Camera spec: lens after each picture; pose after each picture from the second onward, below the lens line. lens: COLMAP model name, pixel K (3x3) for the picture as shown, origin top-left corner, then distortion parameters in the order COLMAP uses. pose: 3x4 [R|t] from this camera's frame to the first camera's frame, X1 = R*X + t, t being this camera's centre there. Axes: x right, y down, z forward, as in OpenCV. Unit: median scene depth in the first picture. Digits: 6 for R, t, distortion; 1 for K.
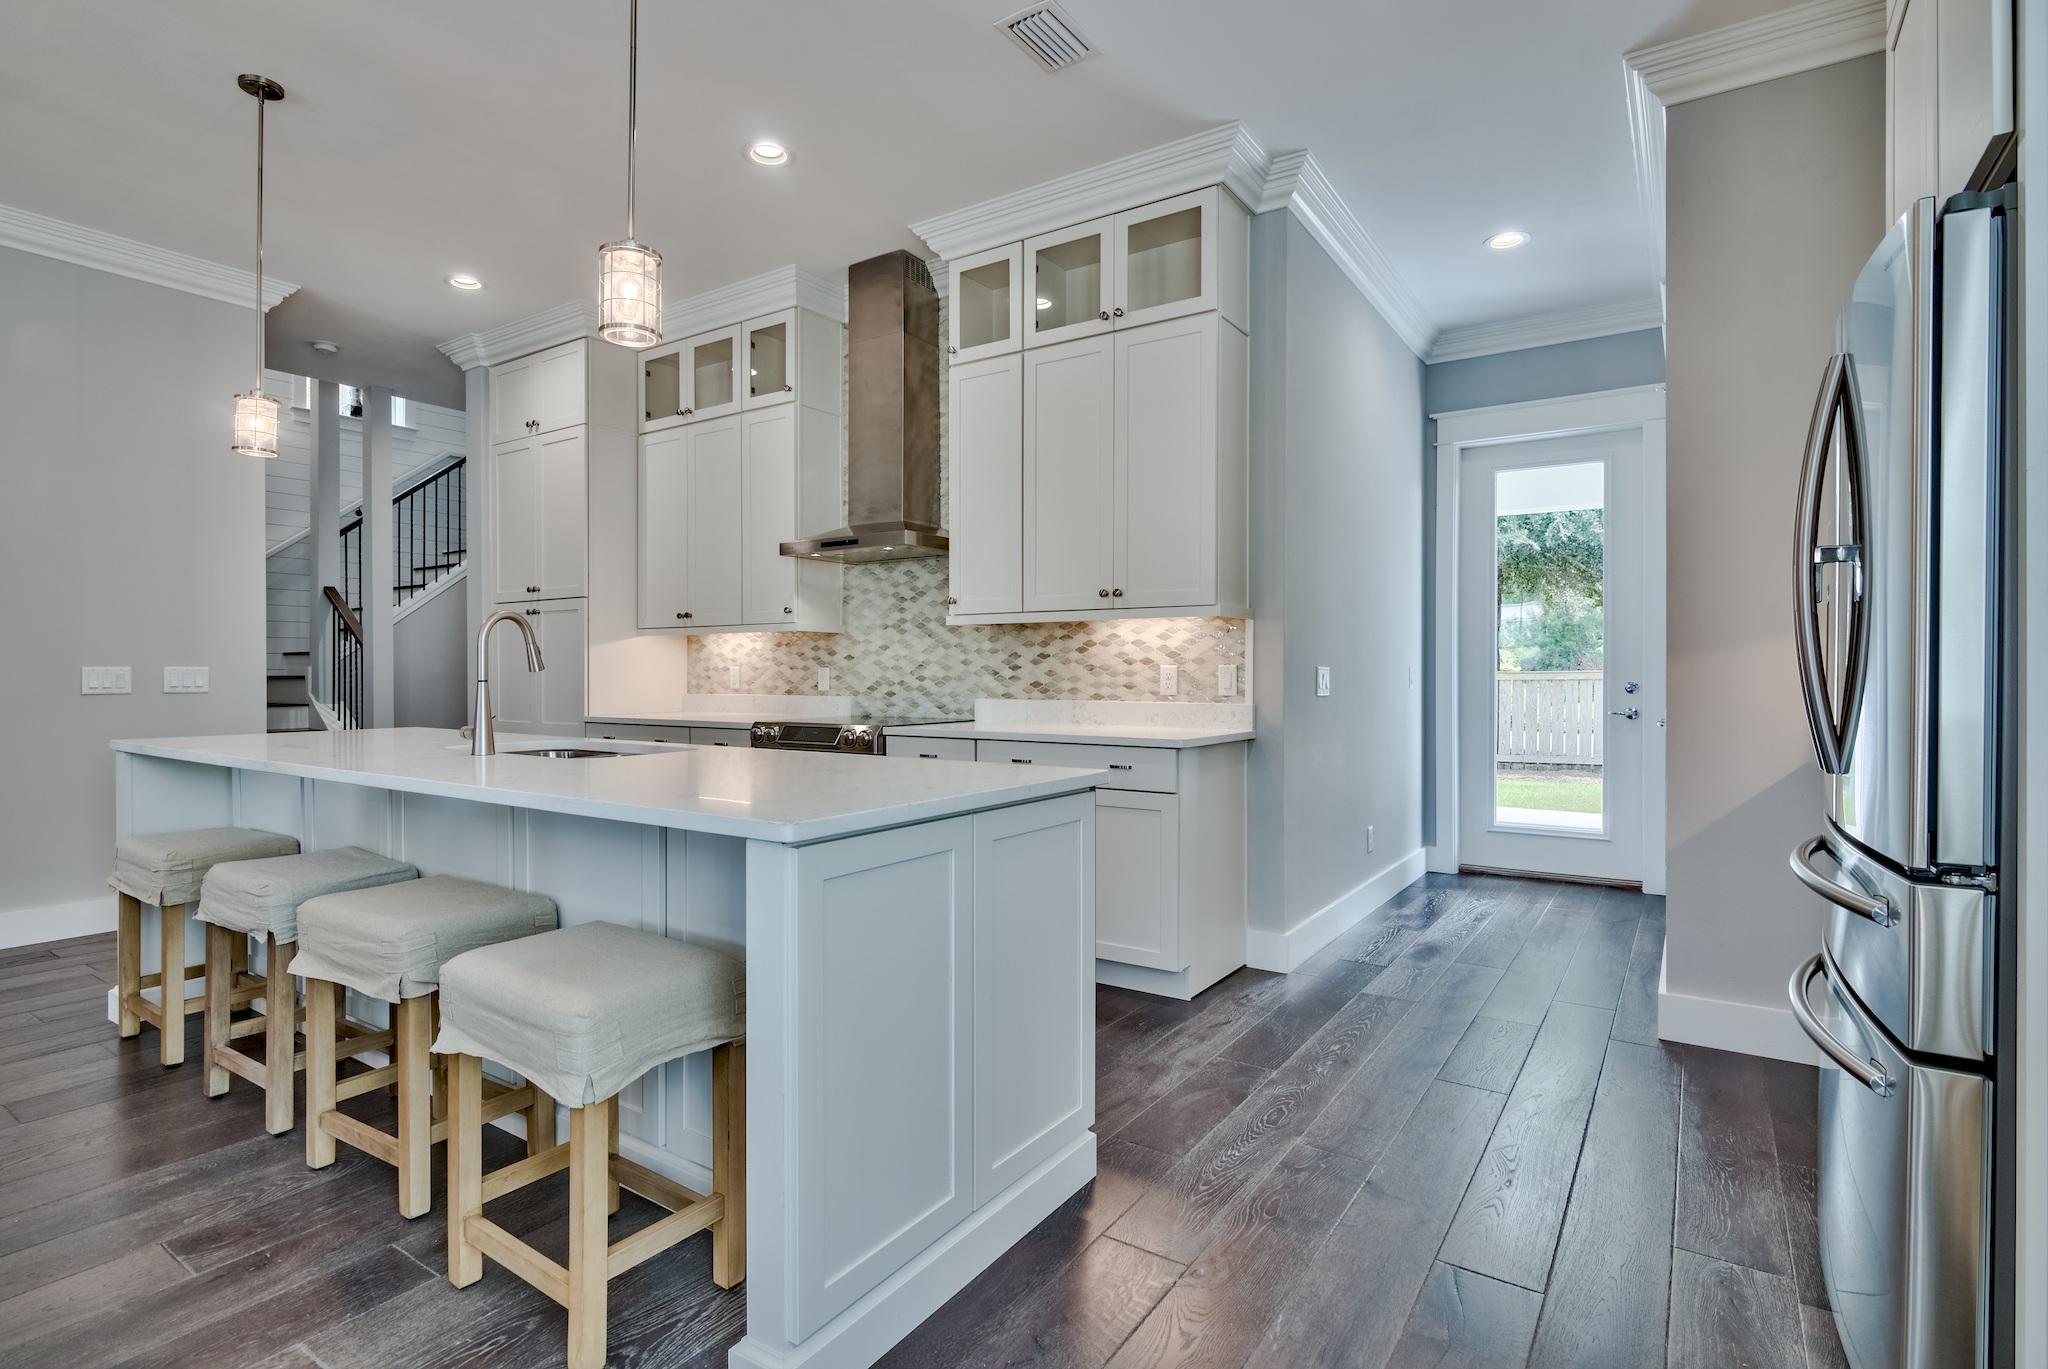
lens RADIAL K [[1004.7, 0, 1011.0], [0, 1004.7, 704.7], [0, 0, 1]] dist [-0.004137, -0.001622]
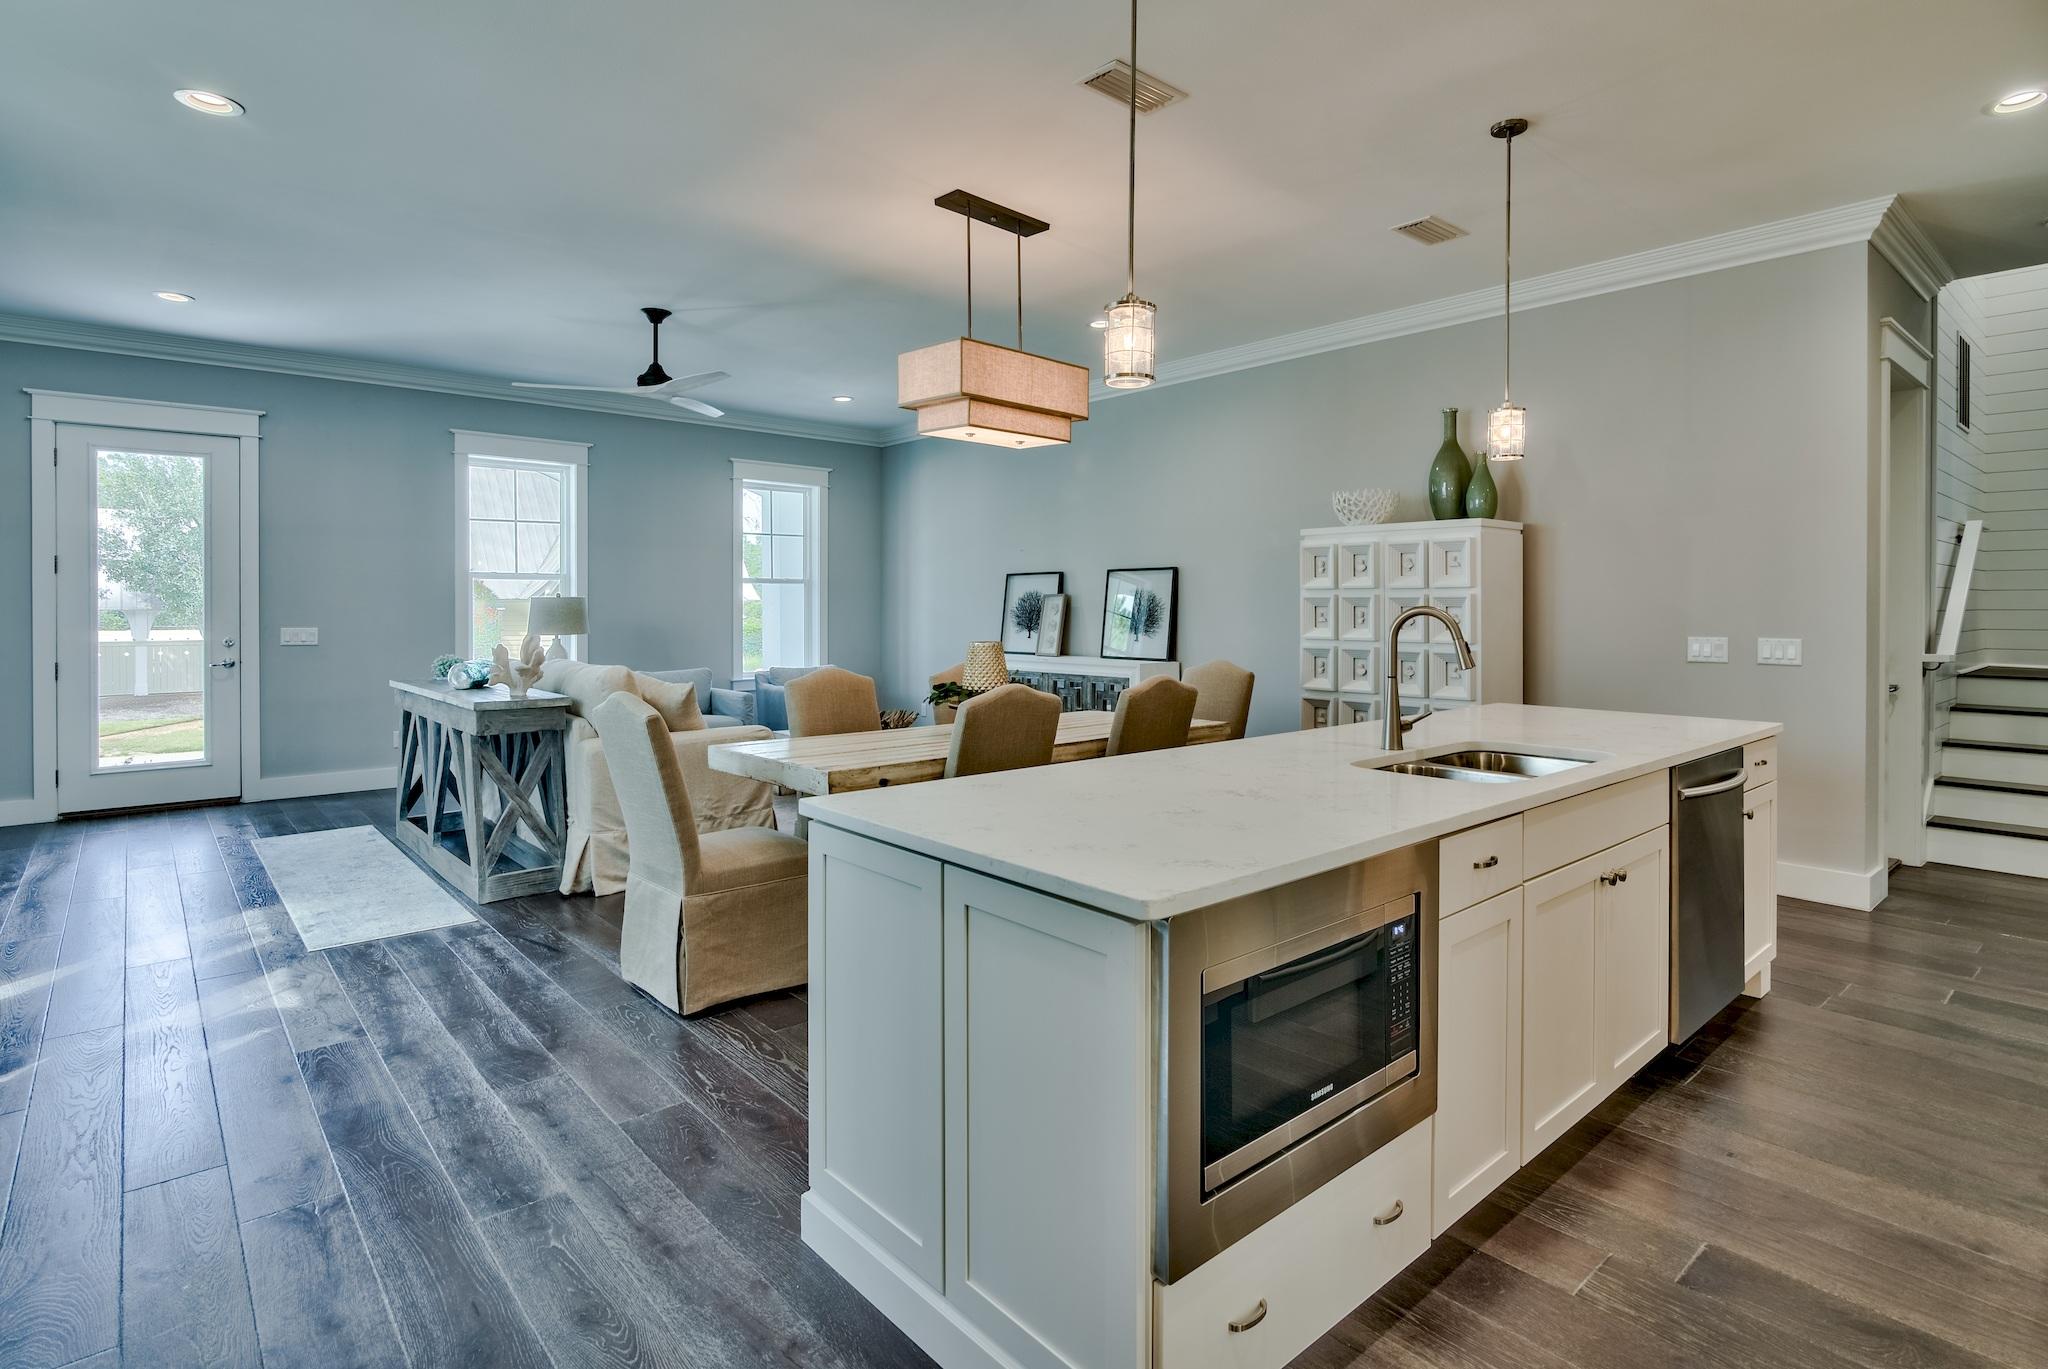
lens RADIAL K [[1060.2, 0, 1027.6], [0, 1060.2, 624.7], [0, 0, 1]] dist [0.001459, 0.000018]
pose [[-0.263193, 0.019002, -0.964556, 0.357052], [-0.032702, 0.999056, 0.028605, -0.054992], [0.964189, 0.039072, -0.262323, 0.539345]]
